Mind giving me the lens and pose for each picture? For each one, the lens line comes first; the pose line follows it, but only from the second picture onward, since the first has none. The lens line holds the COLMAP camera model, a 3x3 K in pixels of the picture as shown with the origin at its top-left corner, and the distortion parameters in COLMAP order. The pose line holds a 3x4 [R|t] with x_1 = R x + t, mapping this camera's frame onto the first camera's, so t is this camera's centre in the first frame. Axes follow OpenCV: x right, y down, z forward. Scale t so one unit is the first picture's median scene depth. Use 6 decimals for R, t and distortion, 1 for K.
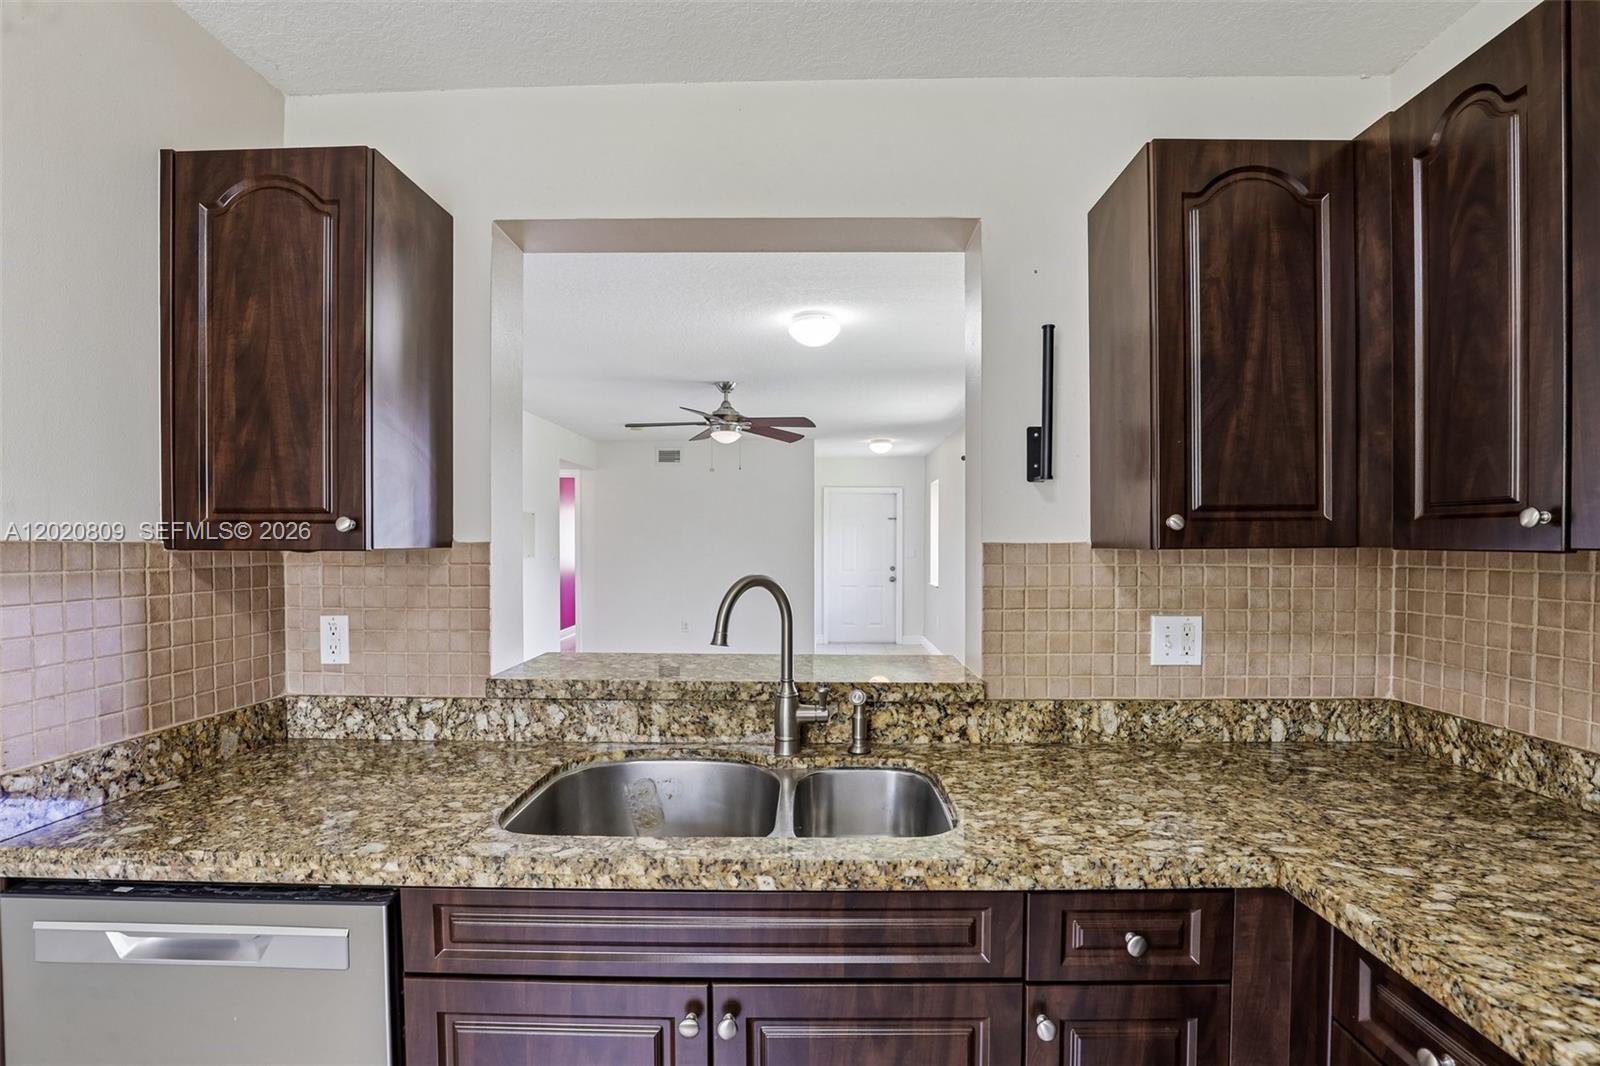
lens RADIAL K [[734.9, 0, 810.0], [0, 734.9, 552.7], [0, 0, 1]] dist [-0.031133, 0.004268]
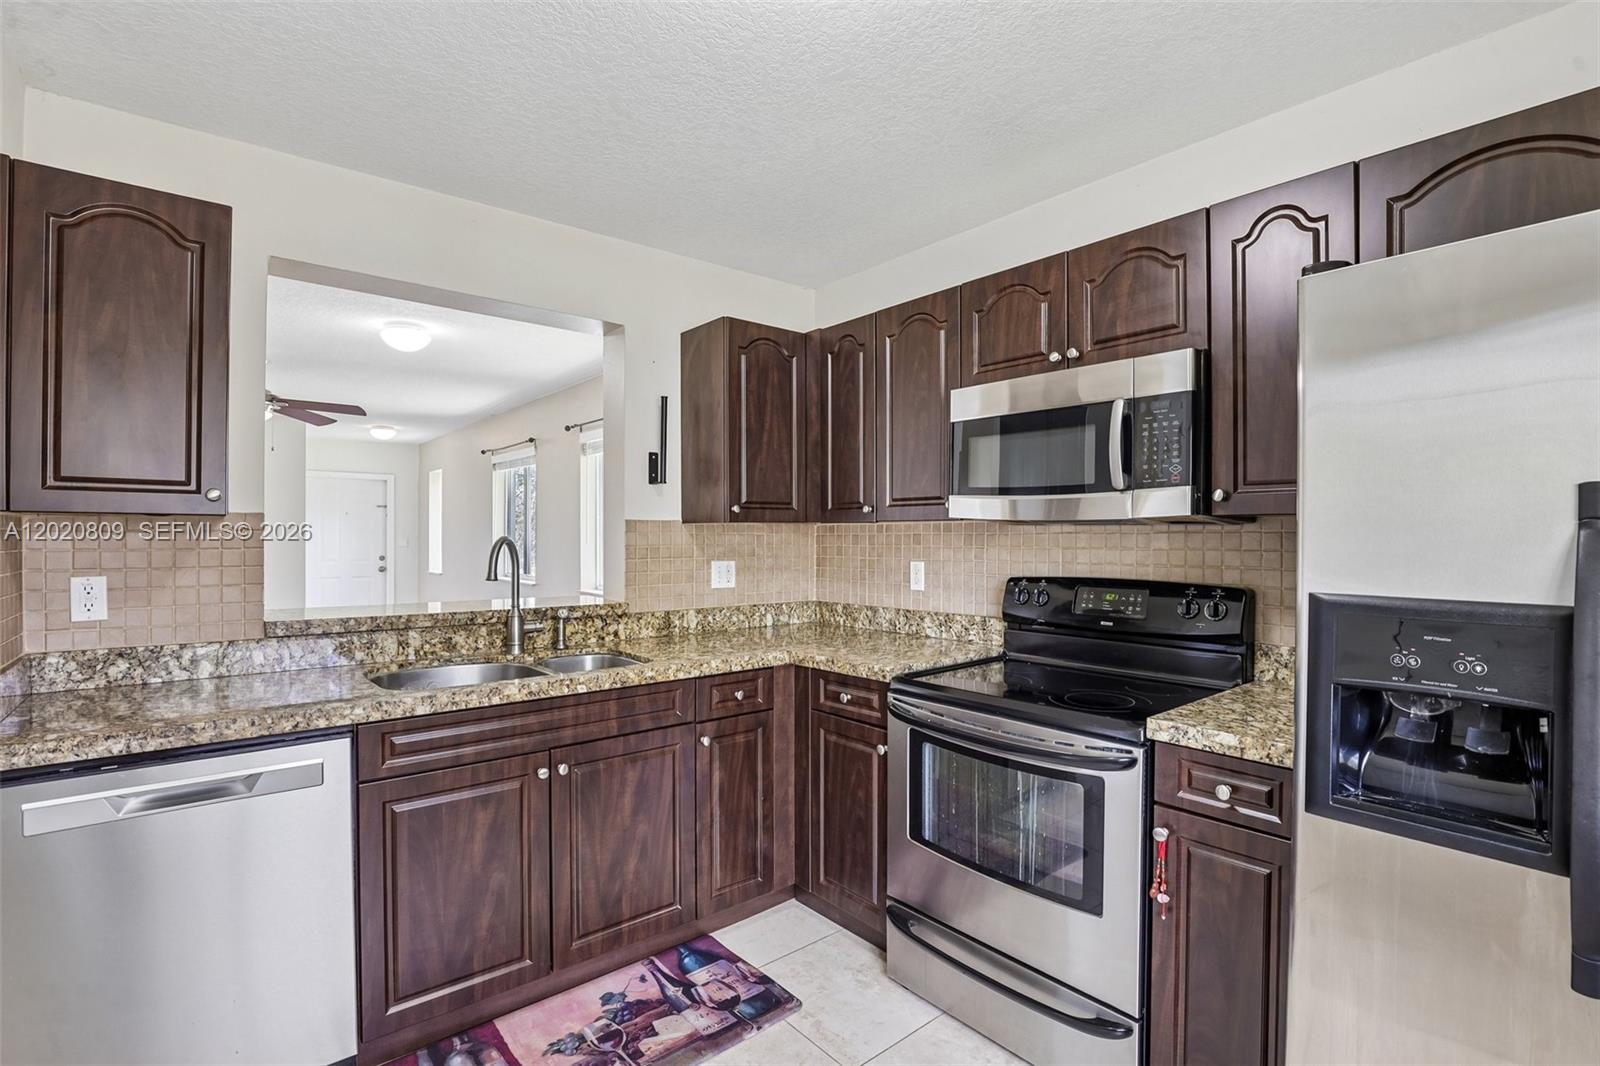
lens RADIAL K [[734.9, 0, 802.5], [0, 734.9, 529.5], [0, 0, 1]] dist [-0.031133, 0.004268]
pose [[0.761235, 0.007013, 0.648439, -0.662312], [0.007640, 0.999775, -0.019782, 0.055899], [-0.648432, 0.020013, 0.761010, -0.650111]]
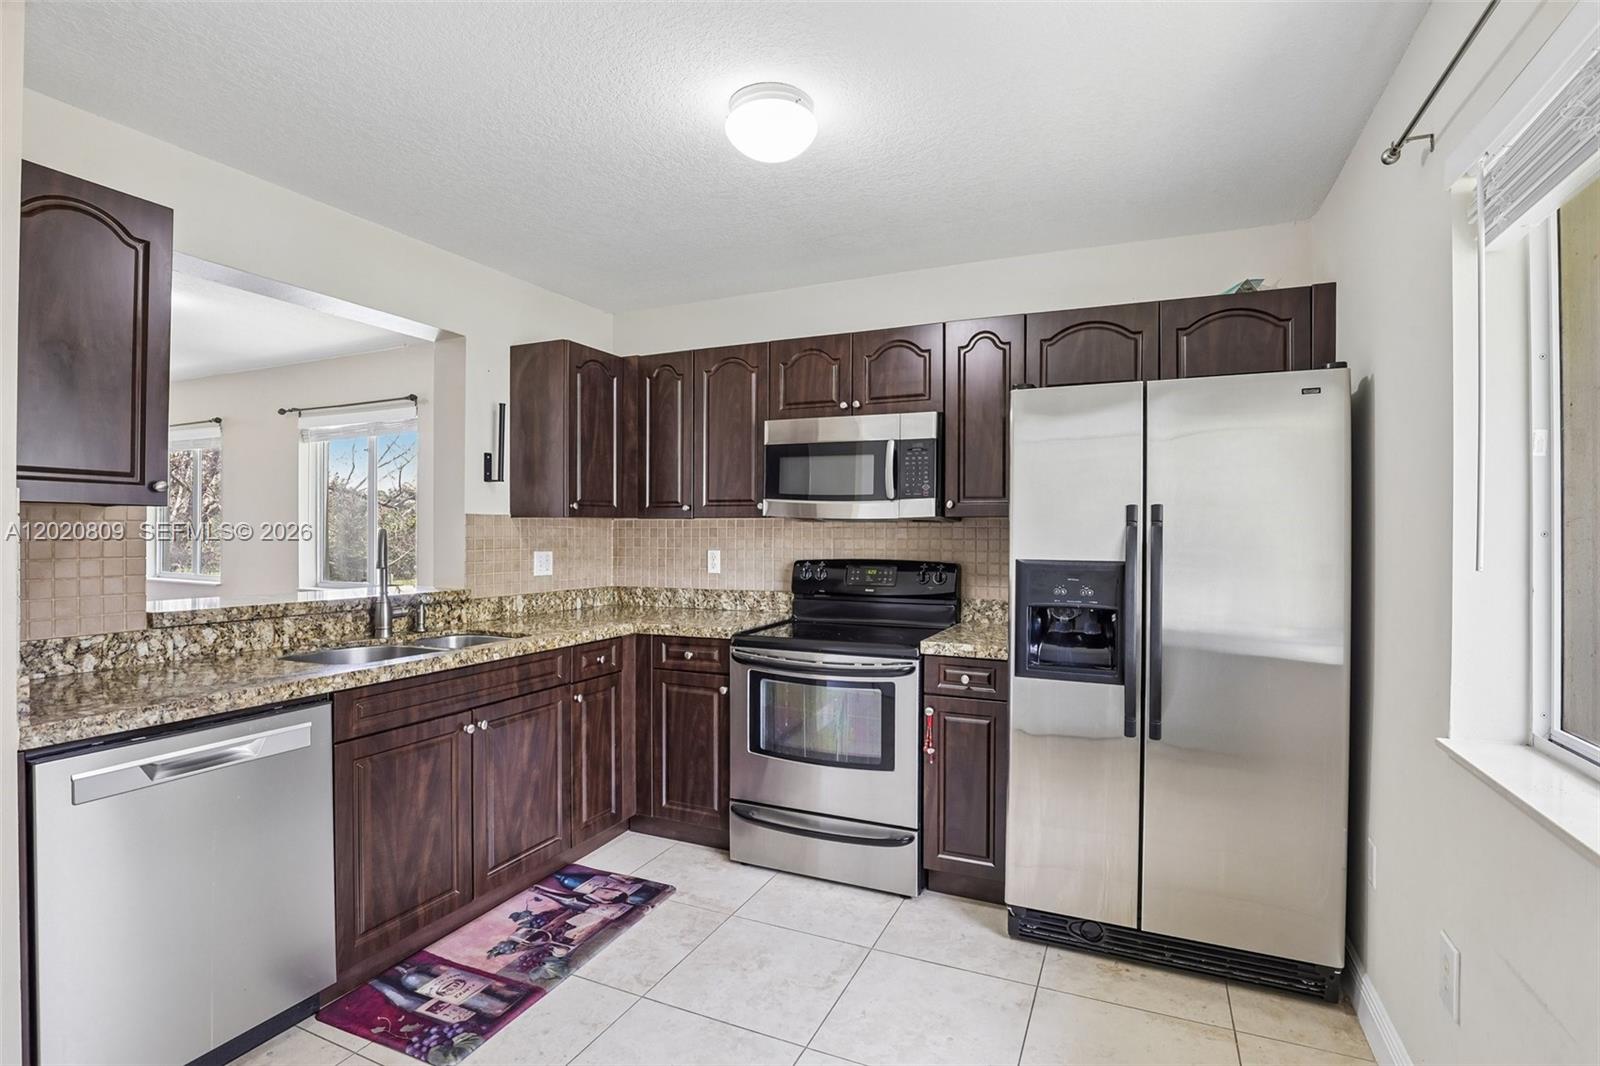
lens RADIAL K [[734.9, 0, 788.2], [0, 734.9, 523.4], [0, 0, 1]] dist [-0.031133, 0.004268]
pose [[0.415118, 0.014301, 0.909655, -1.340982], [0.009598, 0.999752, -0.020098, 0.067610], [-0.909717, 0.017074, 0.414878, -0.597758]]
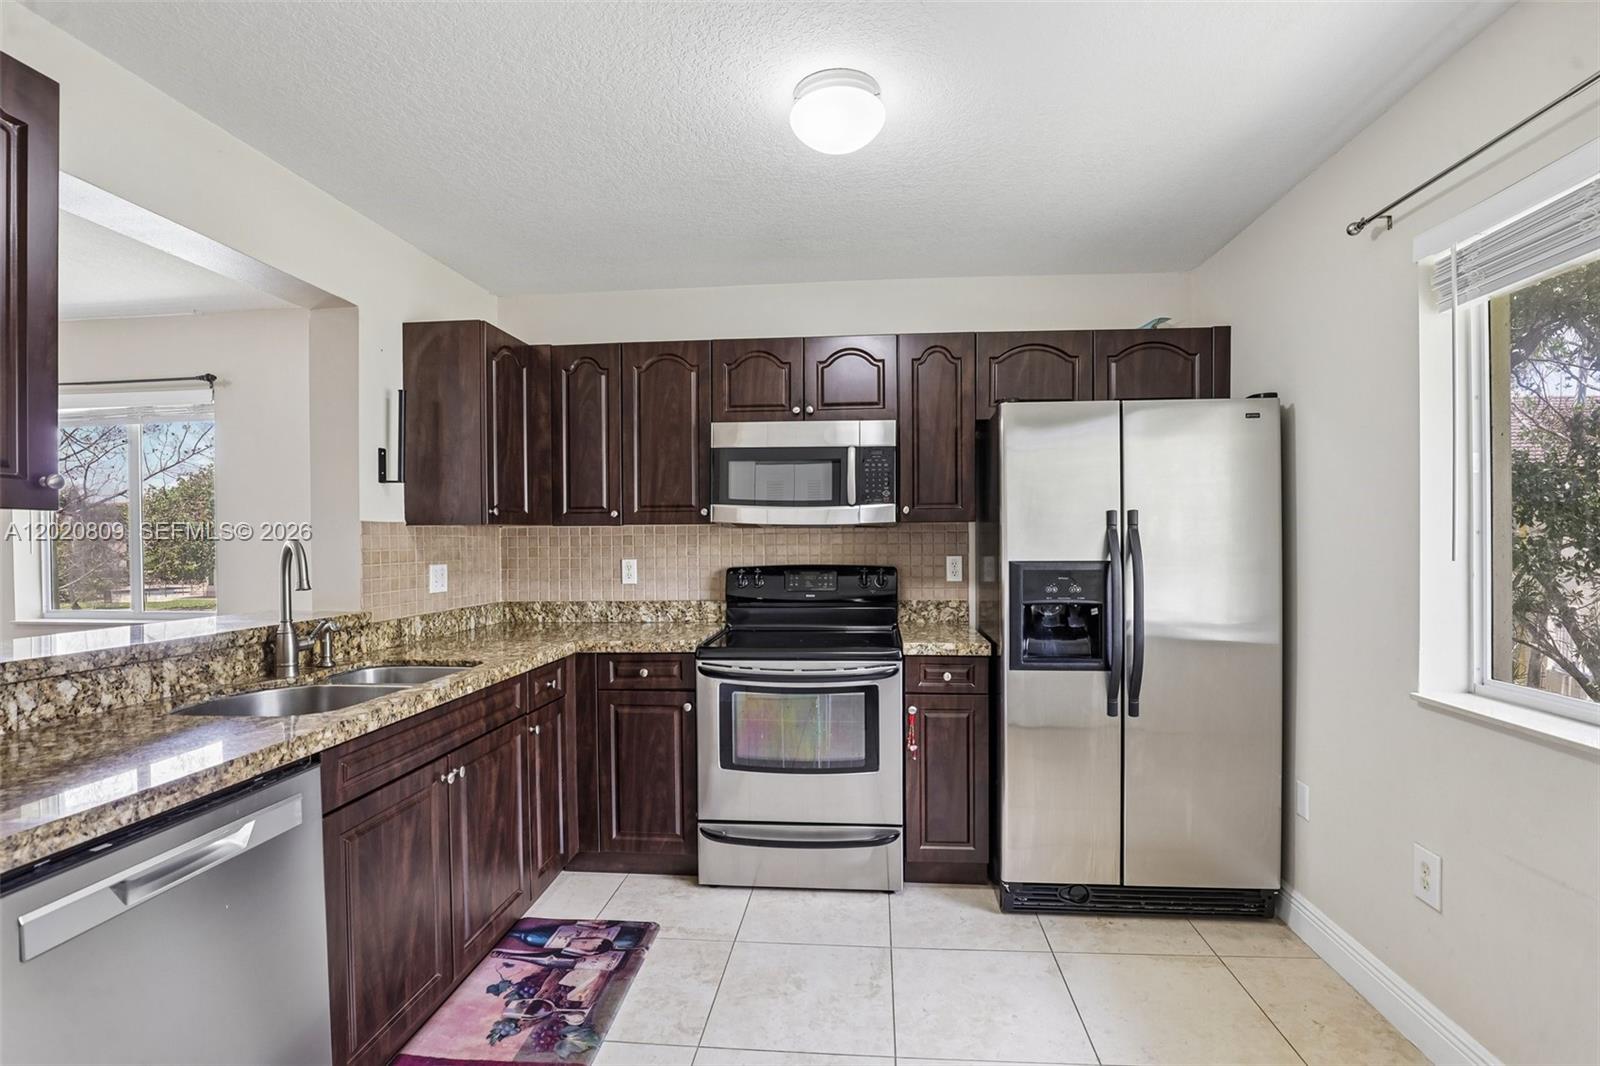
lens RADIAL K [[734.9, 0, 792.3], [0, 734.9, 534.7], [0, 0, 1]] dist [-0.031133, 0.004268]
pose [[0.099085, 0.004727, 0.995068, -1.441346], [0.023134, 0.999708, -0.007052, 0.056782], [-0.994810, 0.023719, 0.098947, -0.039560]]
